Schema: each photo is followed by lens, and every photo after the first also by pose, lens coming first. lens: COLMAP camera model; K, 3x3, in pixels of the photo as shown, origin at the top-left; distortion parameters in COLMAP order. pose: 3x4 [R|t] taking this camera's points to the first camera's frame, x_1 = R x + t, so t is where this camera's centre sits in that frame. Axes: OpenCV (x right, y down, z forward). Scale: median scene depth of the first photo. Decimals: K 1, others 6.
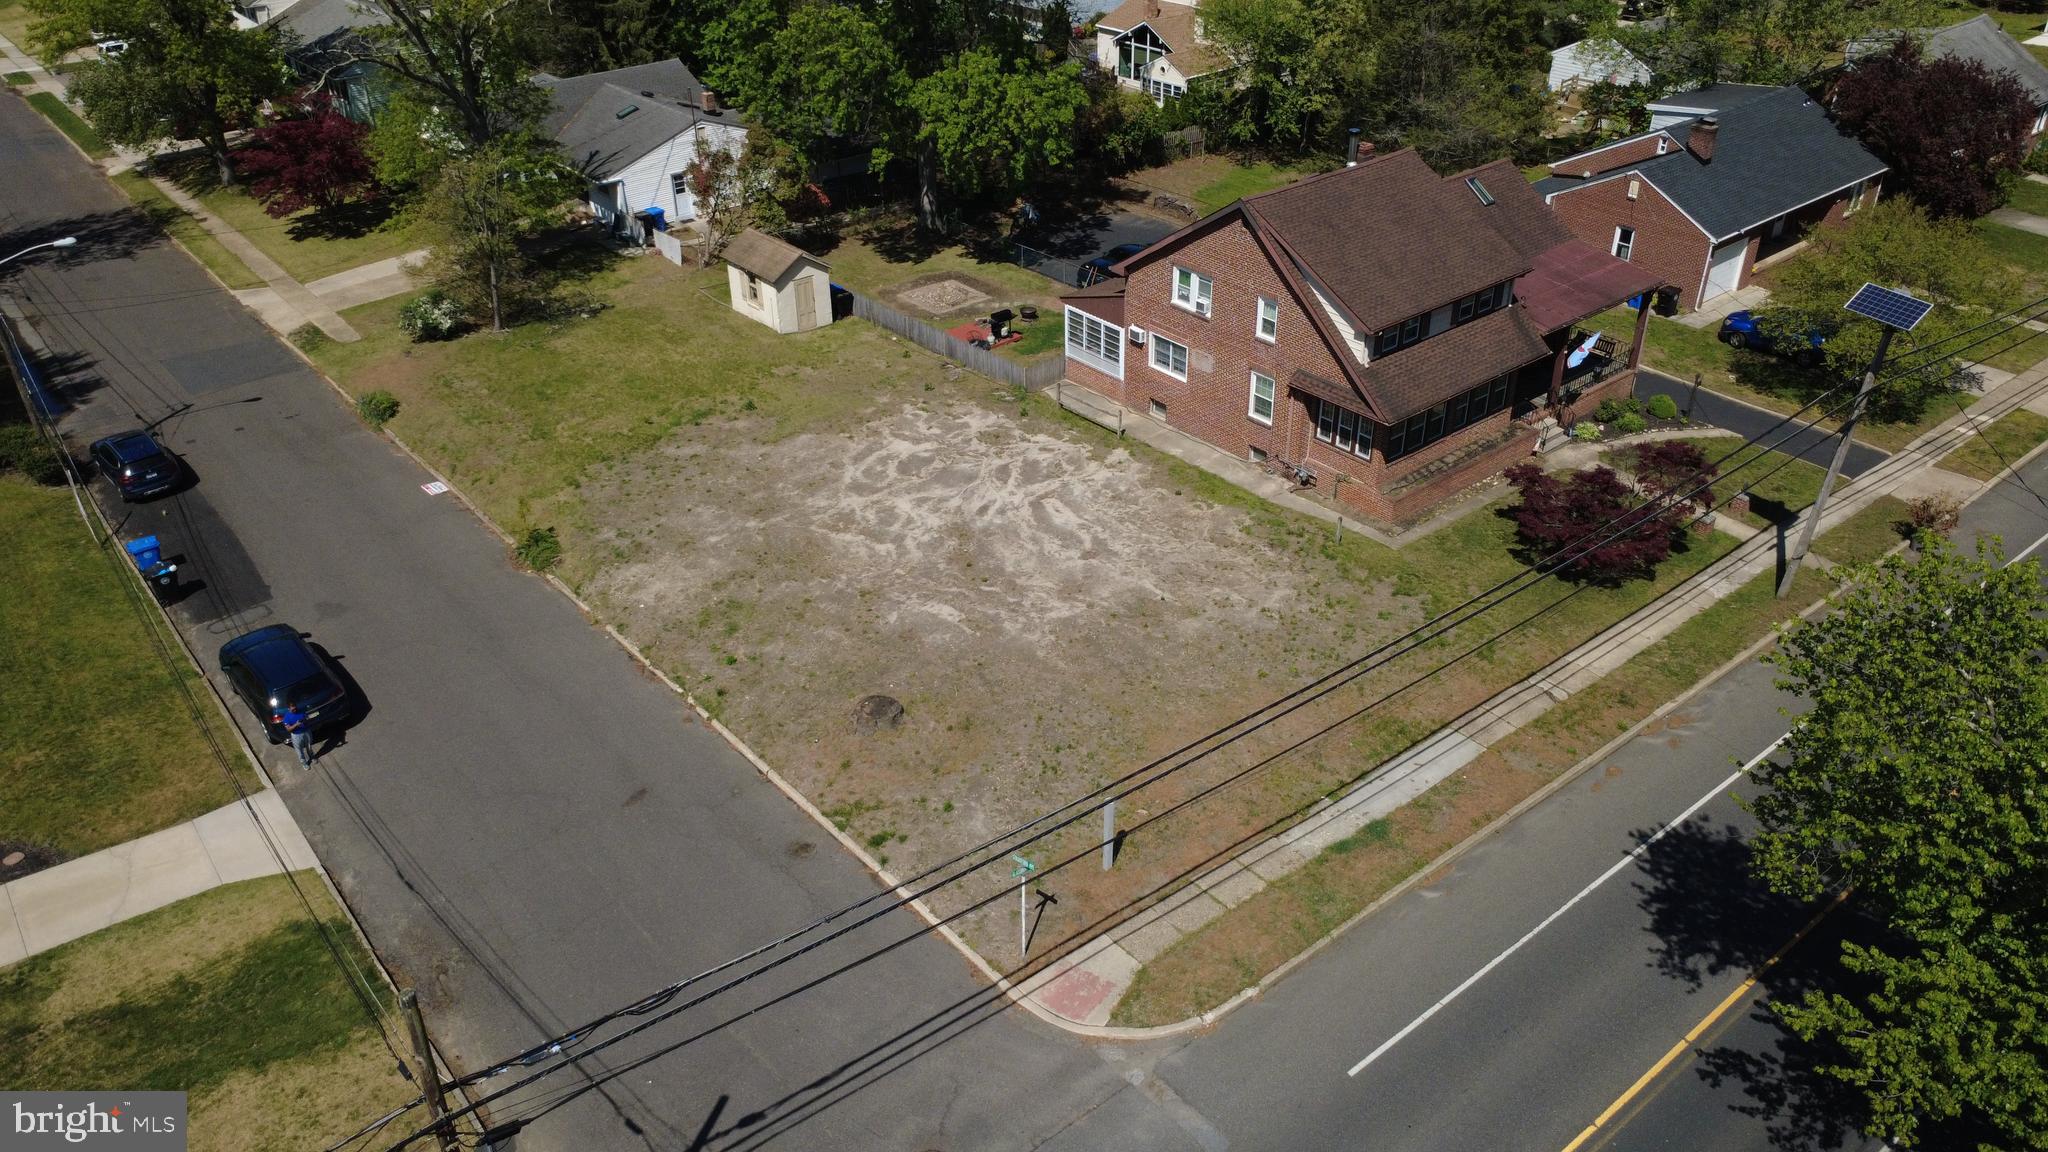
lens RADIAL K [[1486.4, 0, 1022.5], [0, 1486.4, 576.8], [0, 0, 1]] dist [-0.004721, 0.005665]
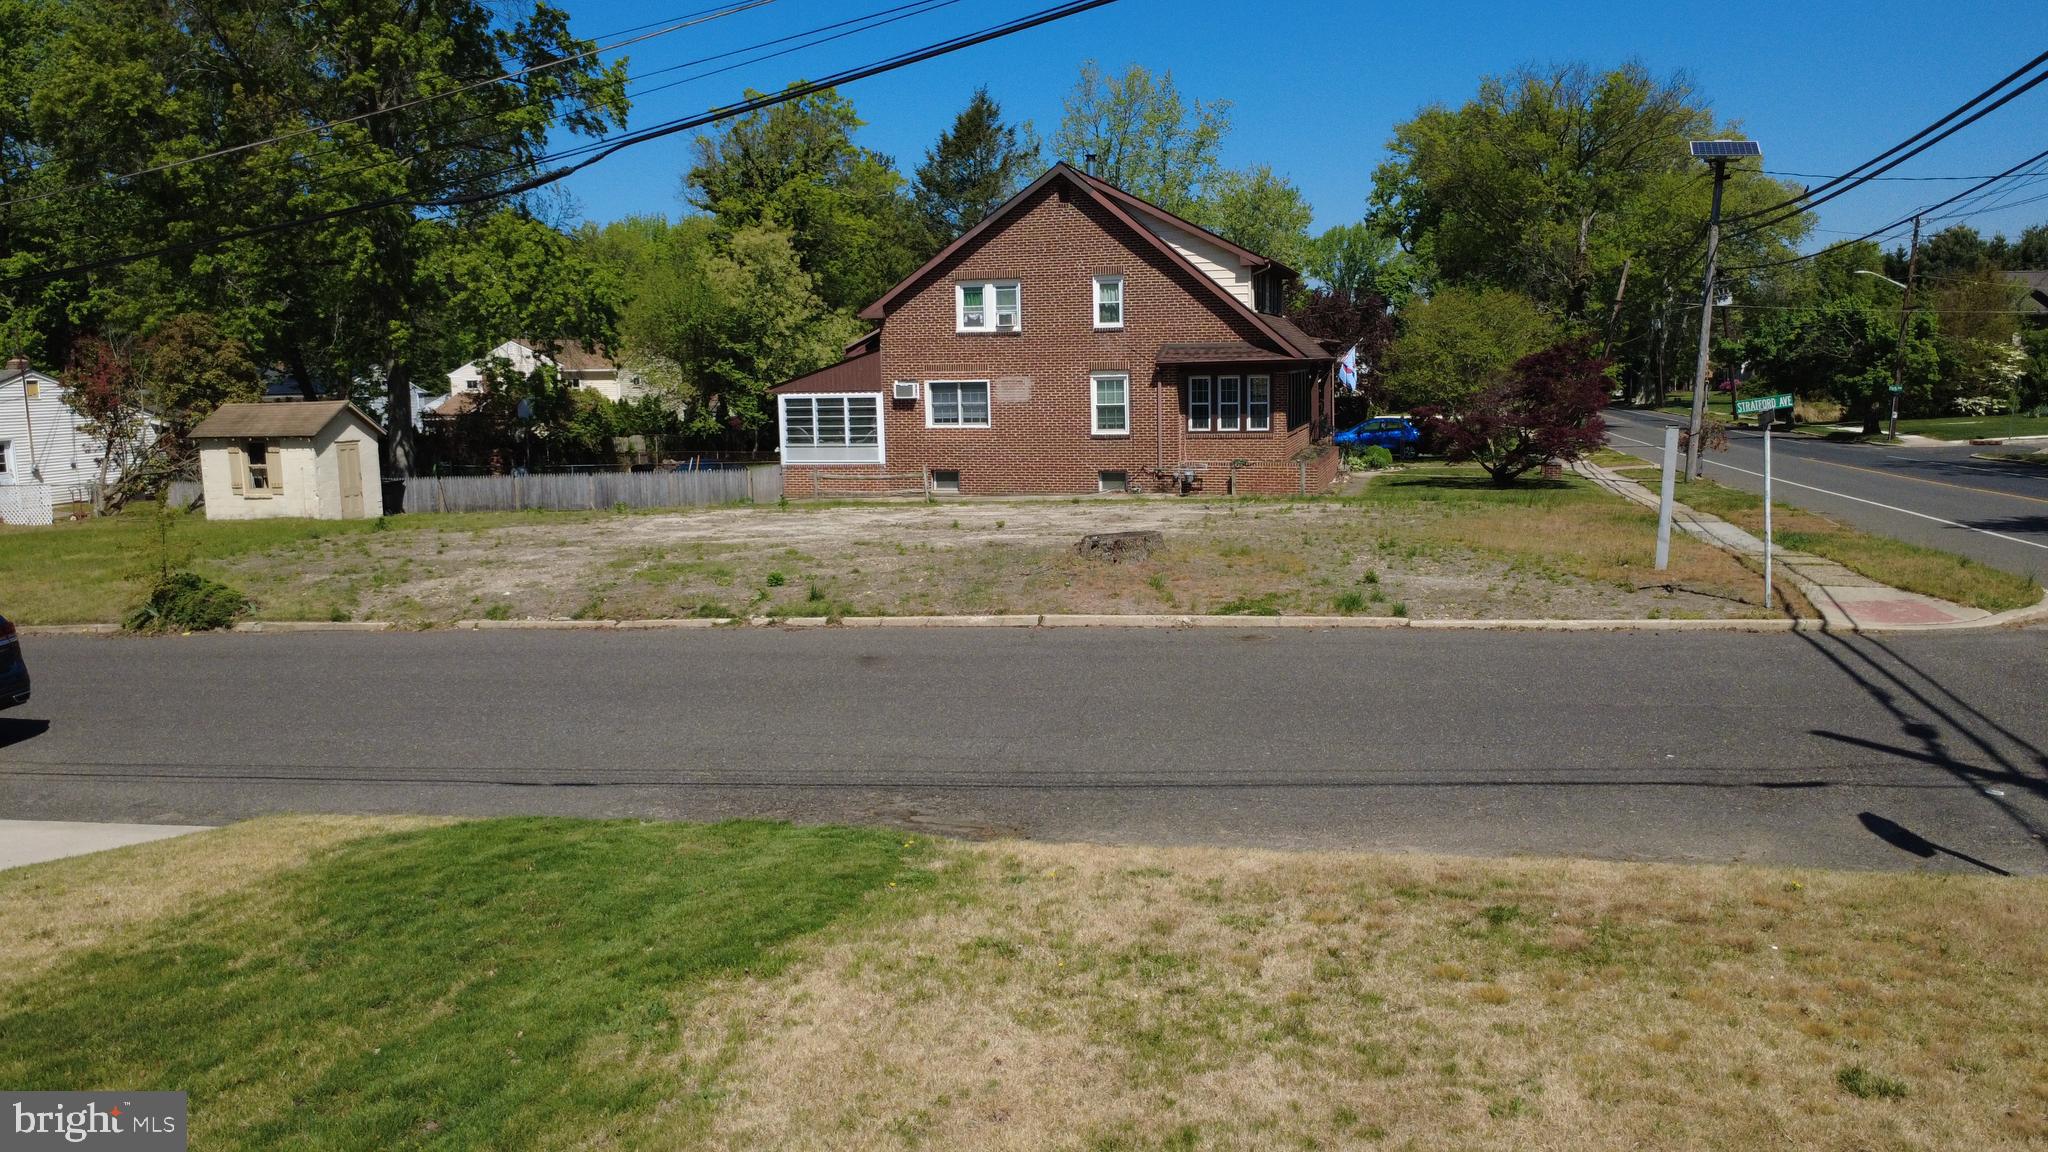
lens RADIAL K [[1486.4, 0, 1020.6], [0, 1486.4, 586.4], [0, 0, 1]] dist [-0.004721, 0.005665]
pose [[0.820234, -0.087851, 0.565242, -0.355372], [0.309211, 0.899423, -0.308912, 0.210474], [-0.481254, 0.428159, 0.764902, 0.430890]]
